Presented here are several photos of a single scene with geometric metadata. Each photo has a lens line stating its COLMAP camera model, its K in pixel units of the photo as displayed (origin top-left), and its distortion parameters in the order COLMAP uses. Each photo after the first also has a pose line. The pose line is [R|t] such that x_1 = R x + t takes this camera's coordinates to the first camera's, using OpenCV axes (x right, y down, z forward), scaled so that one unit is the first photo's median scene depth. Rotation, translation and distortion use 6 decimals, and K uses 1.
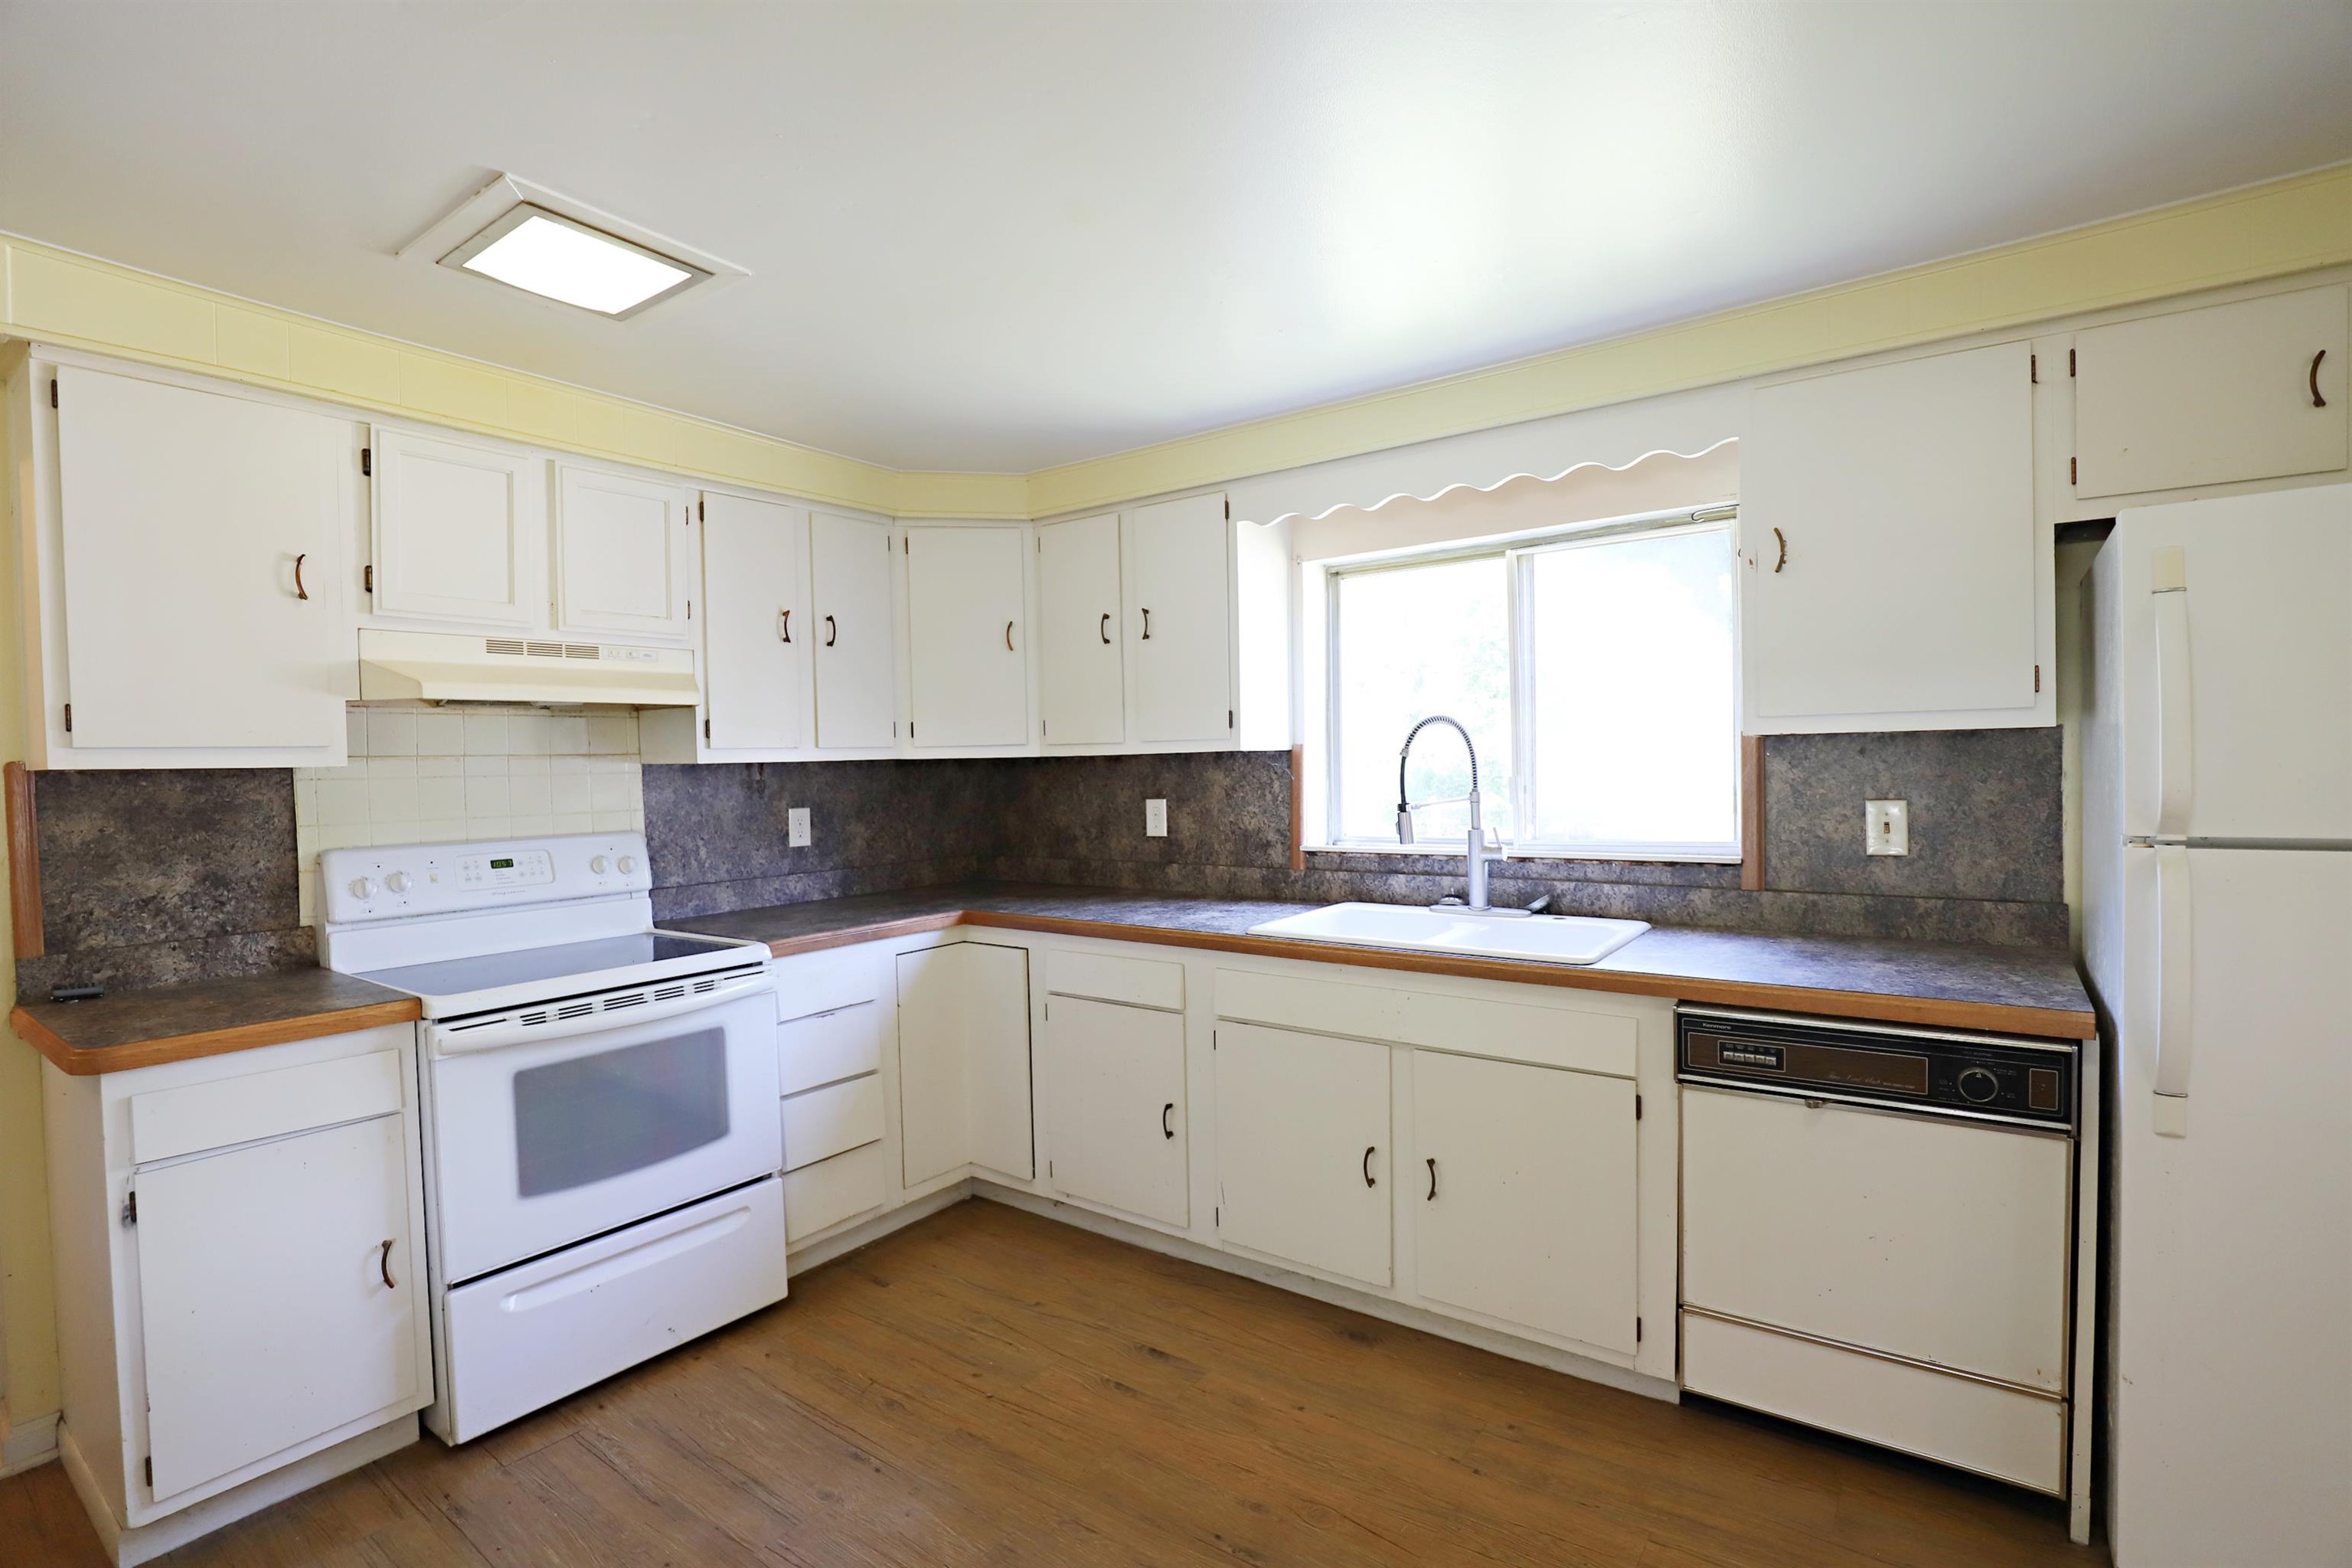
lens RADIAL K [[1091.2, 0, 1164.4], [0, 1091.2, 790.7], [0, 0, 1]] dist [-0.034392, 0.007031]
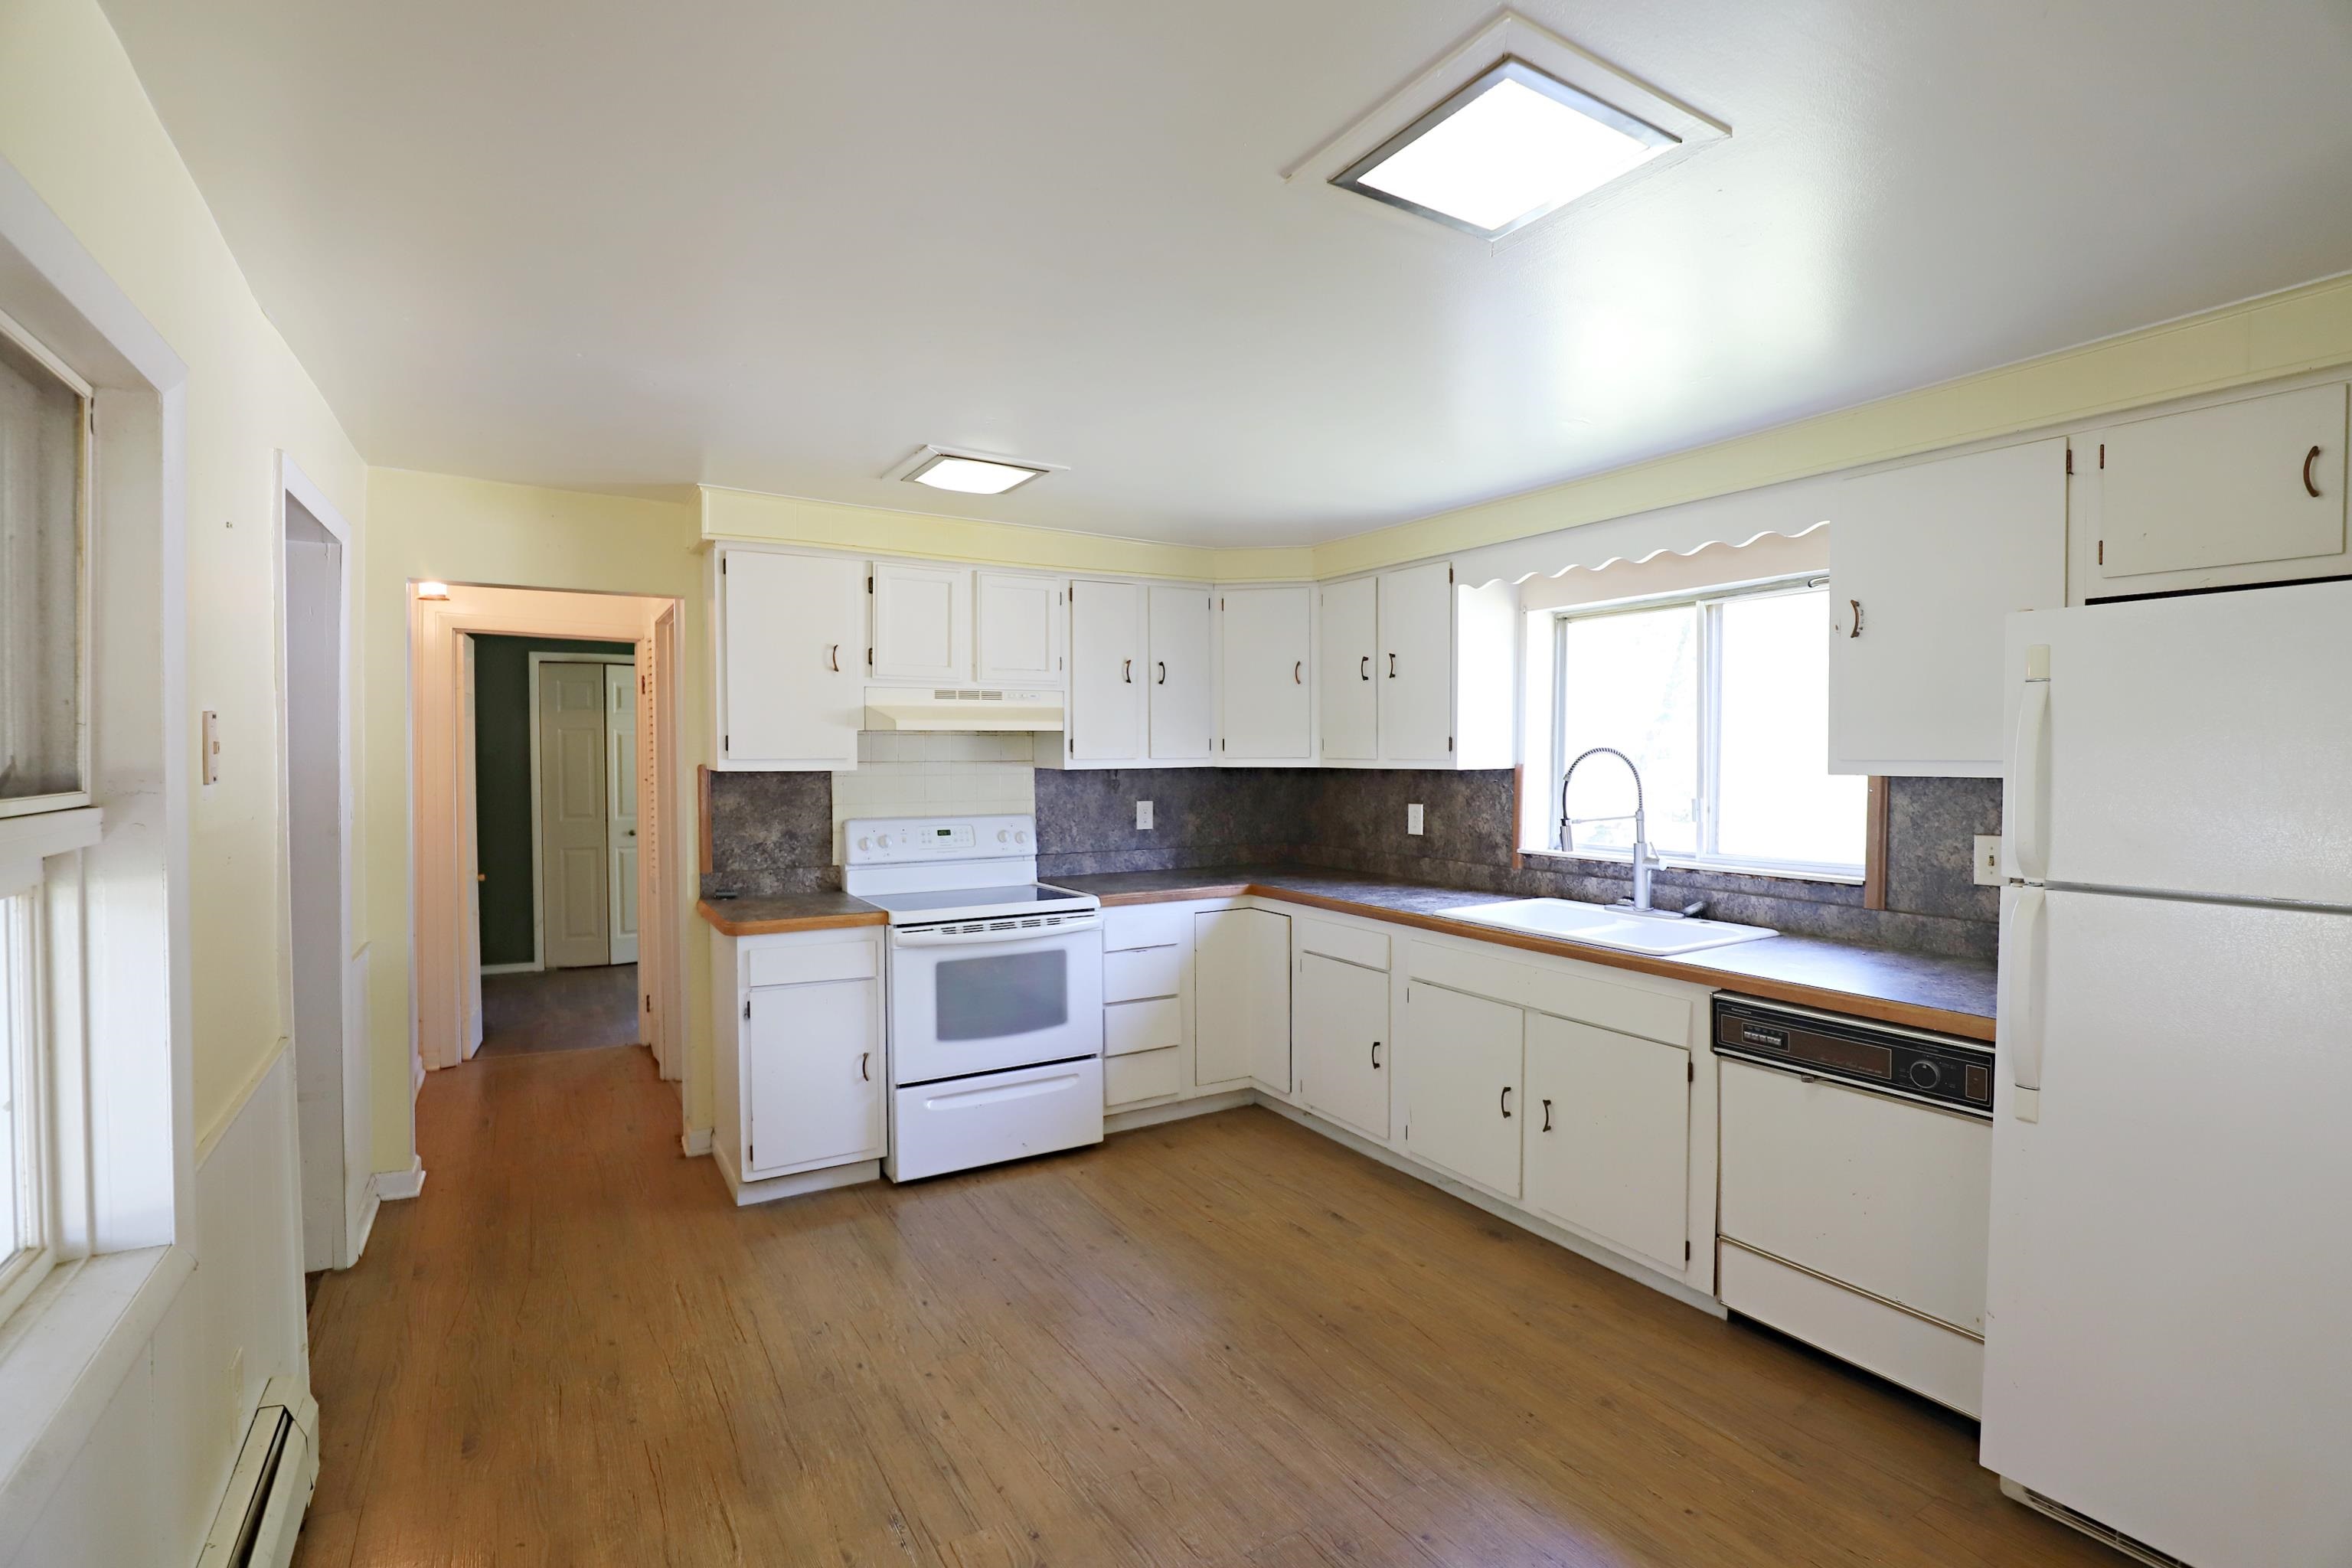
lens RADIAL K [[1091.2, 0, 1171.0], [0, 1091.2, 781.2], [0, 0, 1]] dist [-0.034392, 0.007031]
pose [[0.920560, 0.029801, -0.389462, 0.314008], [-0.027466, 0.999556, 0.011563, -0.035727], [0.389634, 0.000052, 0.920970, -0.332916]]
